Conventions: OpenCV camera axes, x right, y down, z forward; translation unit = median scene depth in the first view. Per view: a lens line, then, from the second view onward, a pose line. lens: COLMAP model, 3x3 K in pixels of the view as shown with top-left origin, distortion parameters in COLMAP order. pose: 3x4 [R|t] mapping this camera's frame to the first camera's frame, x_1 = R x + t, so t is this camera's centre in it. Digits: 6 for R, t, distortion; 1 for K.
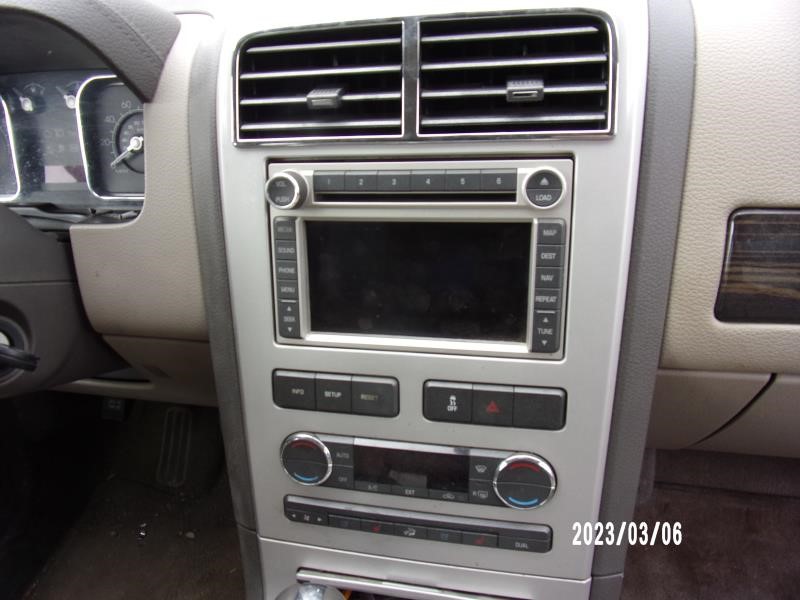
lens RADIAL K [[576.6, 0, 400.0], [0, 576.6, 300.0], [0, 0, 1]] dist [-0.038856, 0.044537]
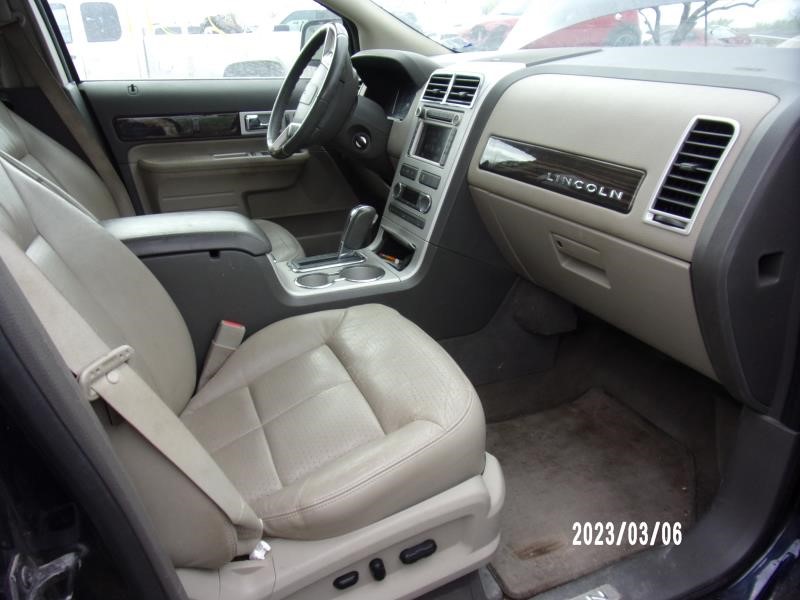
lens RADIAL K [[576.6, 0, 400.0], [0, 576.6, 300.0], [0, 0, 1]] dist [-0.038856, 0.044537]
pose [[0.597335, 0.405236, -0.692080, 2.730976], [-0.478043, 0.872801, 0.098455, 0.551230], [0.643945, 0.272033, 0.715075, -1.381166]]
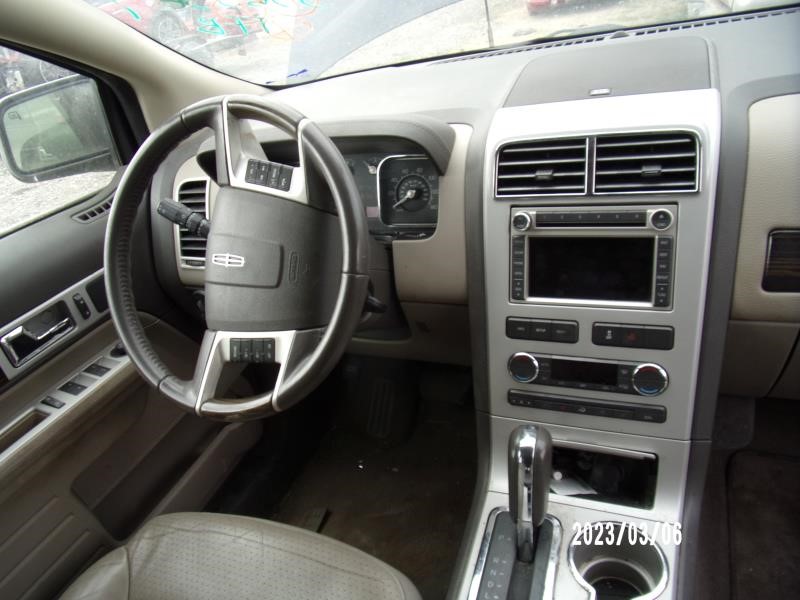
lens RADIAL K [[576.6, 0, 400.0], [0, 576.6, 300.0], [0, 0, 1]] dist [-0.038856, 0.044537]
pose [[0.975239, 0.021516, -0.220103, -0.163330], [-0.031870, 0.998541, -0.043599, 0.172184], [0.218843, 0.049534, 0.974502, -0.971790]]
